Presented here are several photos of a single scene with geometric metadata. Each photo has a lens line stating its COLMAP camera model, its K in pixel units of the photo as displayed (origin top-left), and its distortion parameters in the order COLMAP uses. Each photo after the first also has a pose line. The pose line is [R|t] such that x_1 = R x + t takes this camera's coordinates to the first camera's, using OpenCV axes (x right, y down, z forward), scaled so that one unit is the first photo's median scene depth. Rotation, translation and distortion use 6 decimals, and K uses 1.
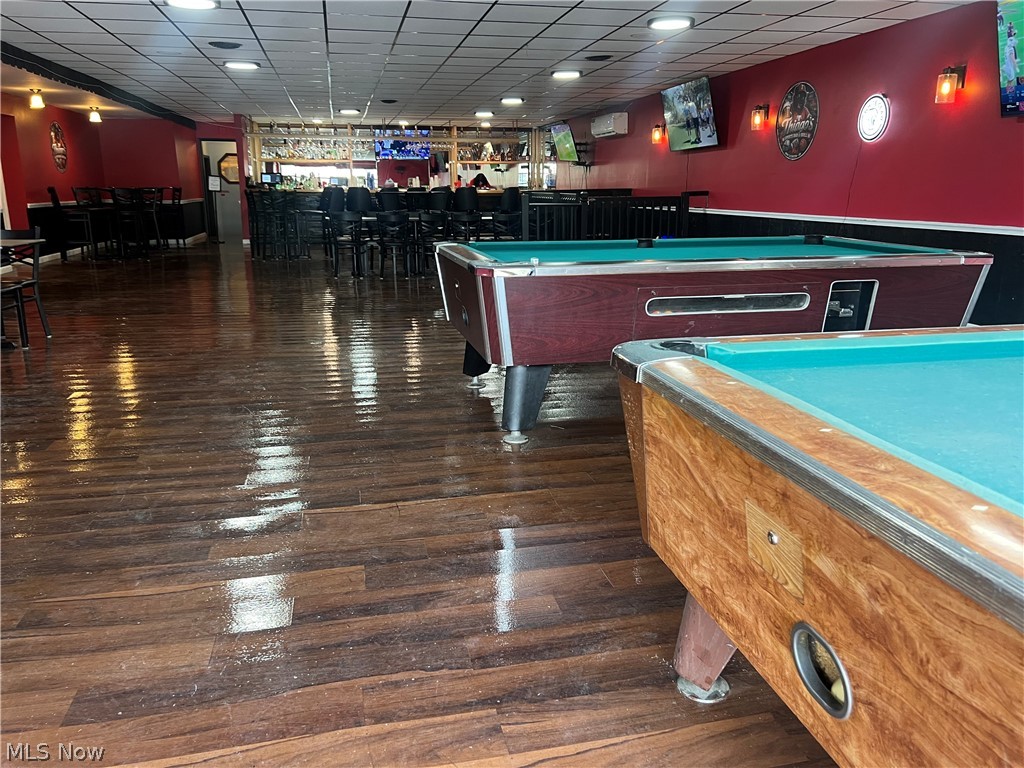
lens RADIAL K [[767.2, 0, 524.9], [0, 767.2, 389.9], [0, 0, 1]] dist [0.046448, -0.061778]
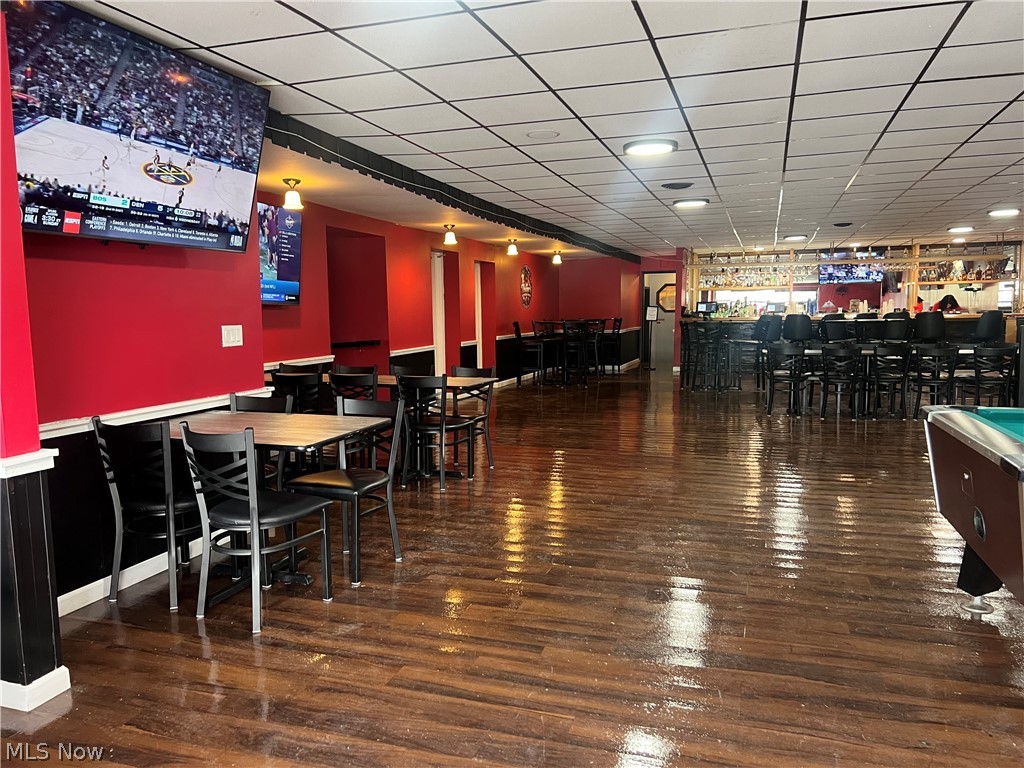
lens RADIAL K [[767.2, 0, 502.0], [0, 767.2, 394.3], [0, 0, 1]] dist [0.046448, -0.061778]
pose [[0.846603, 0.040523, -0.530679, -0.044480], [-0.117506, 0.986724, -0.112112, -0.046878], [0.519091, 0.157272, 0.840125, 0.099127]]
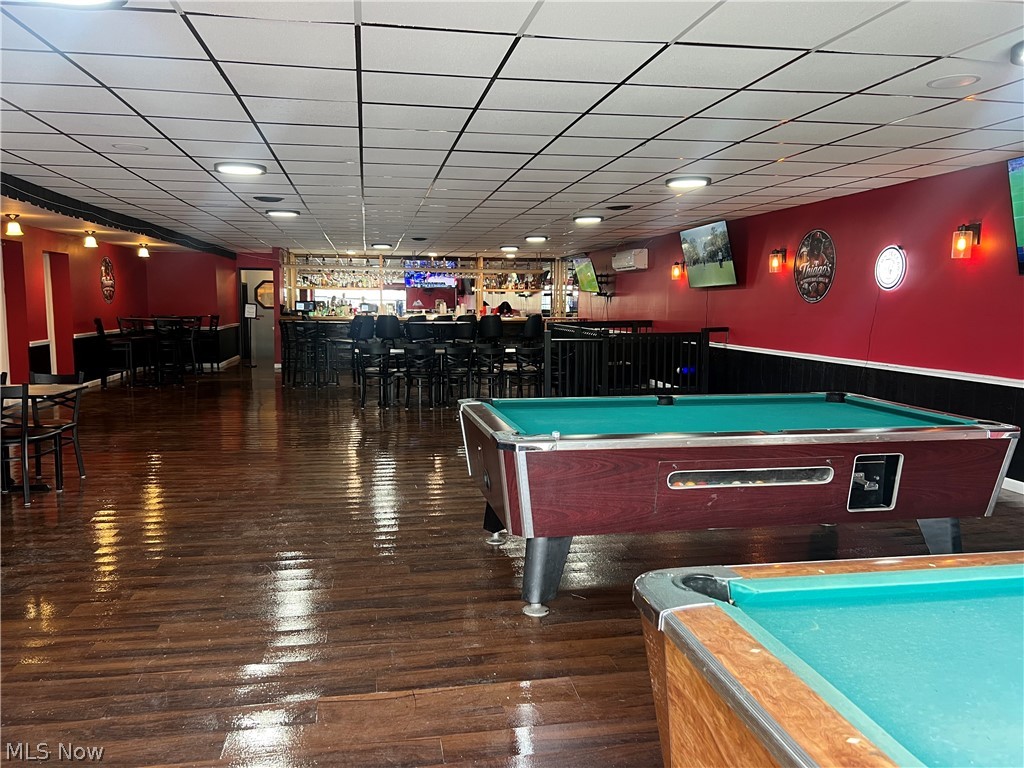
lens RADIAL K [[767.2, 0, 515.4], [0, 767.2, 397.9], [0, 0, 1]] dist [0.046448, -0.061778]
pose [[0.999101, 0.008801, -0.041469, 0.000166], [-0.014253, 0.991004, -0.133072, -0.039998], [0.039924, 0.133543, 0.990238, -0.006853]]
